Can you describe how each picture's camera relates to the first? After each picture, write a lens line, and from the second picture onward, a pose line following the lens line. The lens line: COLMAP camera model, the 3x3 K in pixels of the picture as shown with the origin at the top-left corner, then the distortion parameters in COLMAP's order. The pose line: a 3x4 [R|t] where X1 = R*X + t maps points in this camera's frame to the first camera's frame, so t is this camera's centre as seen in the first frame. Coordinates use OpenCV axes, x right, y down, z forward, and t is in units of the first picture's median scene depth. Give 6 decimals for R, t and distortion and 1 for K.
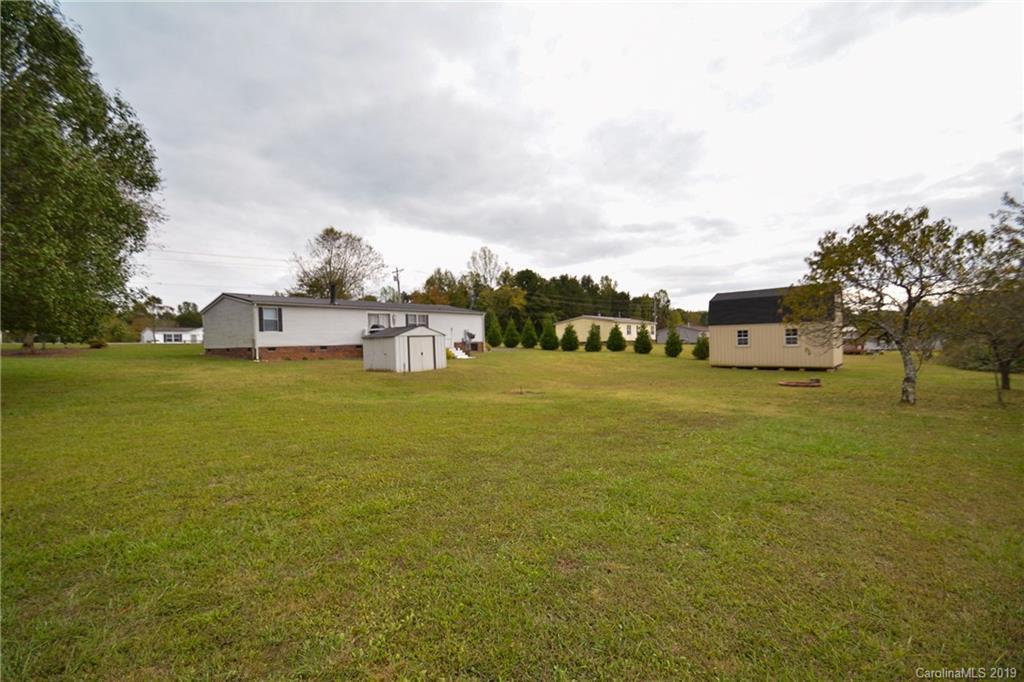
lens RADIAL K [[447.9, 0, 499.0], [0, 447.9, 351.8], [0, 0, 1]] dist [0.017621, -0.018990]
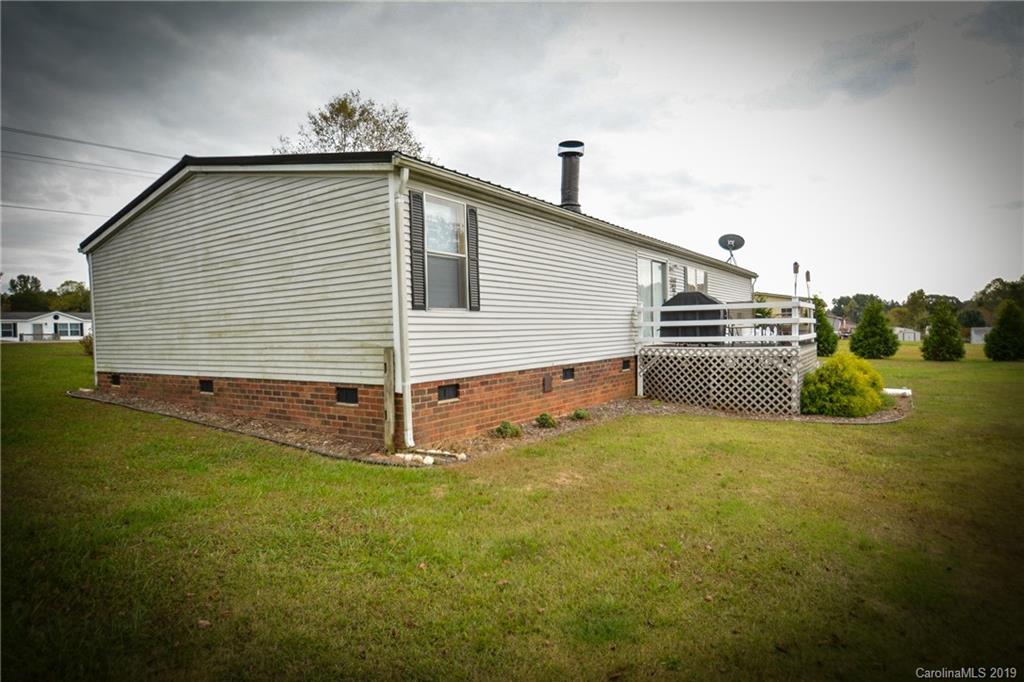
lens RADIAL K [[624.3, 0, 512.0], [0, 624.3, 341.0], [0, 0, 1]] dist [-0.002466, -0.001323]
pose [[0.998261, -0.002610, 0.058891, -0.462925], [0.003248, 0.999937, -0.010746, -0.024950], [-0.058859, 0.010918, 0.998207, 0.655125]]
